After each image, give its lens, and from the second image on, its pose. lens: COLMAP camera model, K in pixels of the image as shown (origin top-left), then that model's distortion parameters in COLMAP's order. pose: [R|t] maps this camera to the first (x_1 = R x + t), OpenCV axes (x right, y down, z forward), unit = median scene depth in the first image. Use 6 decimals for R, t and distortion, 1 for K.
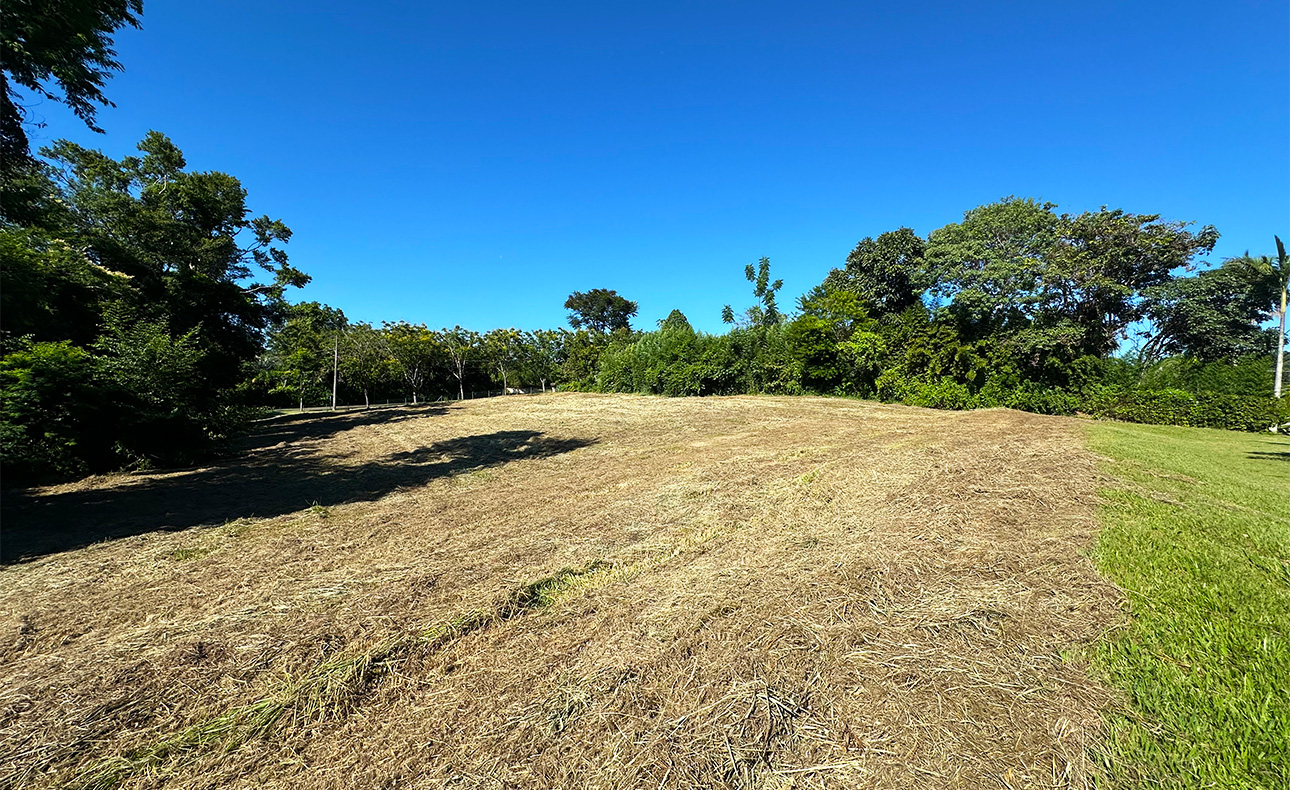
lens RADIAL K [[510.6, 0, 643.4], [0, 510.6, 390.3], [0, 0, 1]] dist [-0.001734, 0.000903]
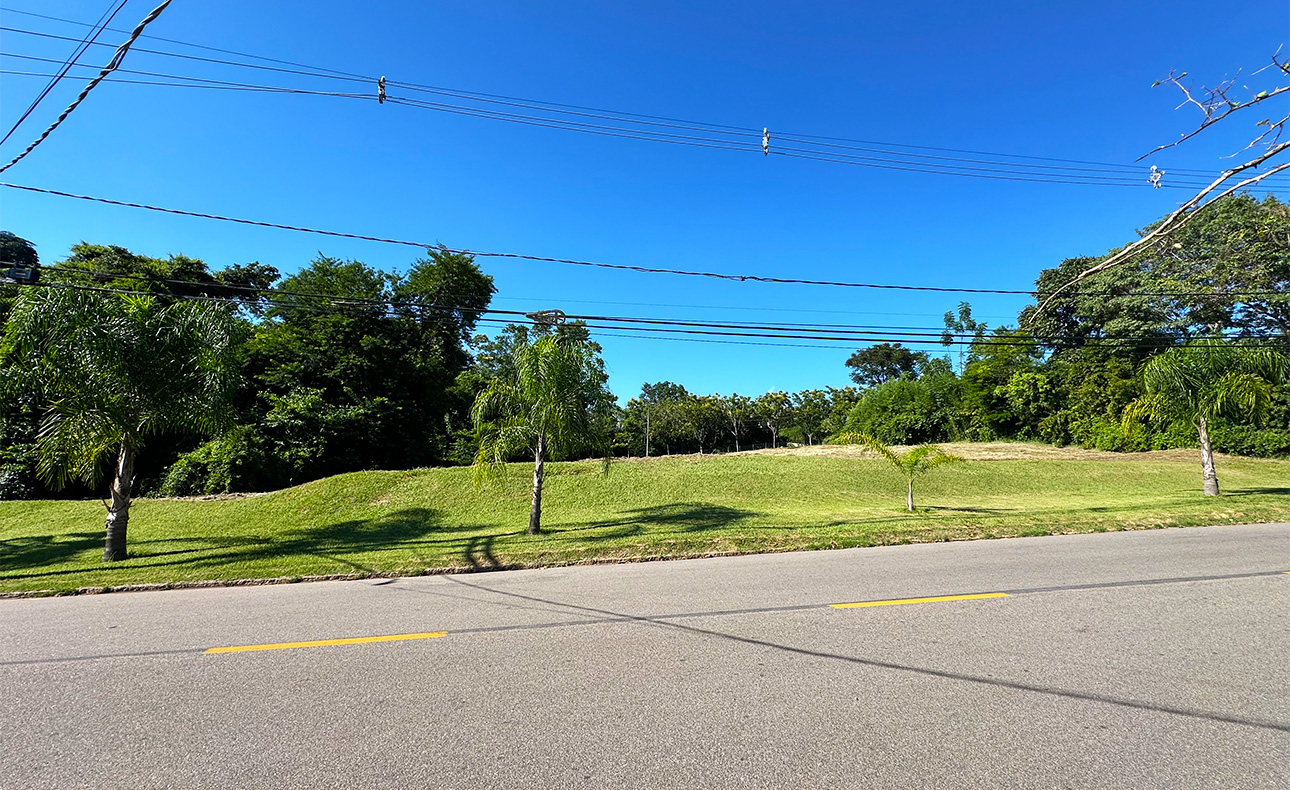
lens RADIAL K [[510.6, 0, 647.9], [0, 510.6, 399.6], [0, 0, 1]] dist [-0.001734, 0.000903]
pose [[0.780515, -0.070292, -0.621172, 1.338699], [0.009657, 0.994896, -0.100447, 0.072356], [0.625062, 0.072402, 0.777210, -0.538619]]
